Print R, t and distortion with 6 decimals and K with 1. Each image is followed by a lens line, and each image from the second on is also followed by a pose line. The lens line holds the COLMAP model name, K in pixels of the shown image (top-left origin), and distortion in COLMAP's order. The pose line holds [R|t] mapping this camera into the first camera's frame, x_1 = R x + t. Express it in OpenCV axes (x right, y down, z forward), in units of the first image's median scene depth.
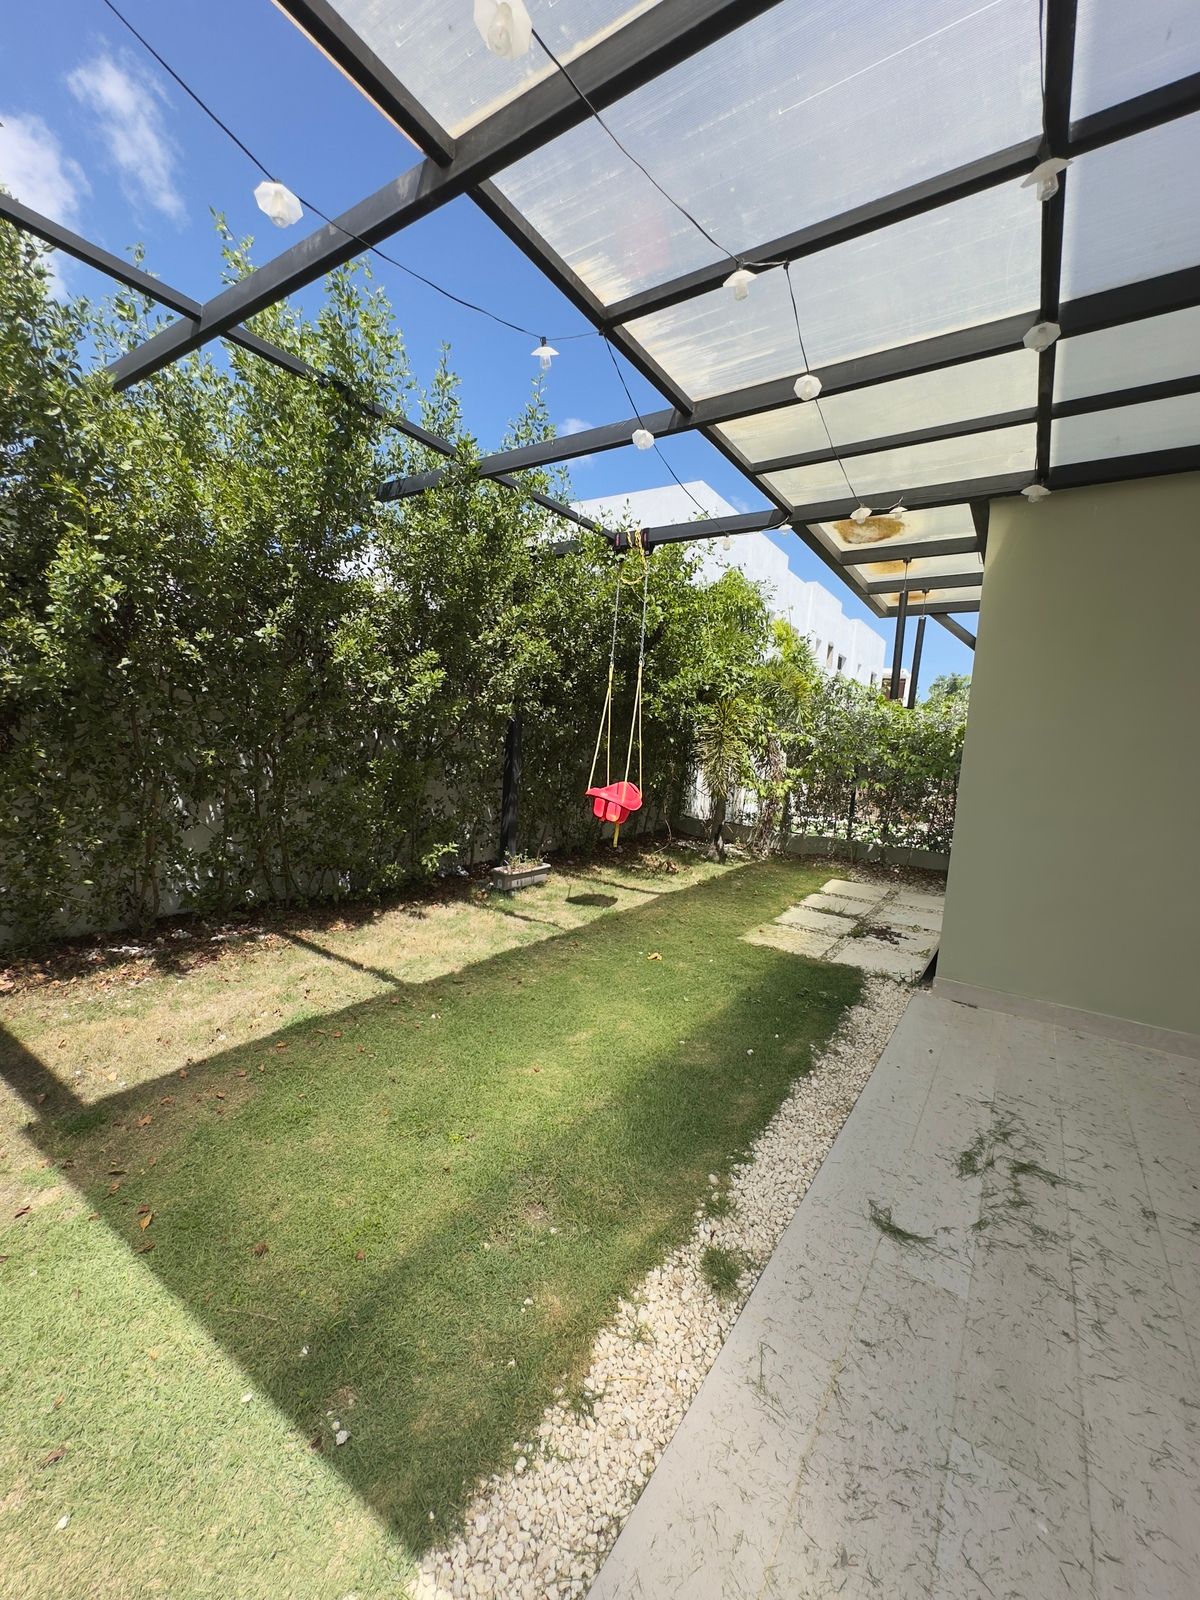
lens RADIAL K [[638.5, 0, 600.0], [0, 638.5, 800.0], [0, 0, 1]] dist [-0.012291, 0.000899]
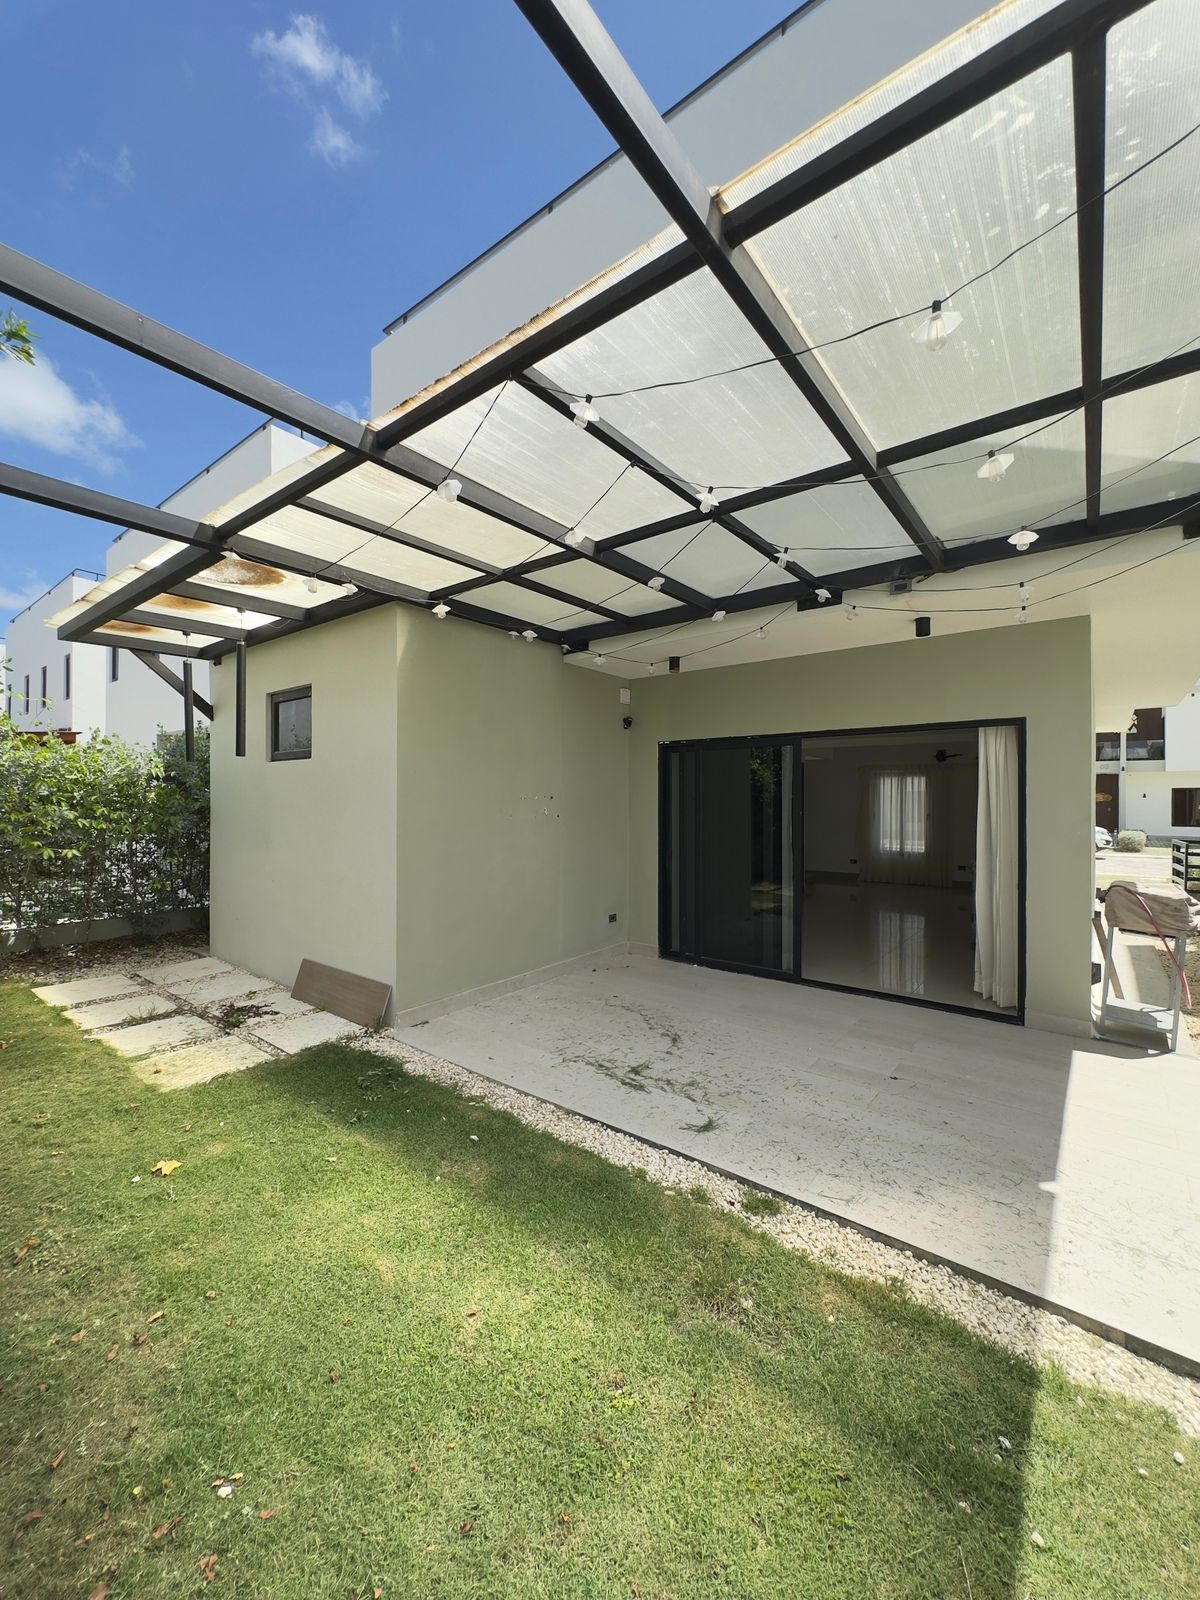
lens RADIAL K [[638.5, 0, 600.0], [0, 638.5, 800.0], [0, 0, 1]] dist [-0.012291, 0.000899]
pose [[0.071331, -0.066553, 0.995230, -0.710698], [0.100711, 0.993153, 0.059196, -0.165044], [-0.992355, 0.096008, 0.077546, 0.700058]]
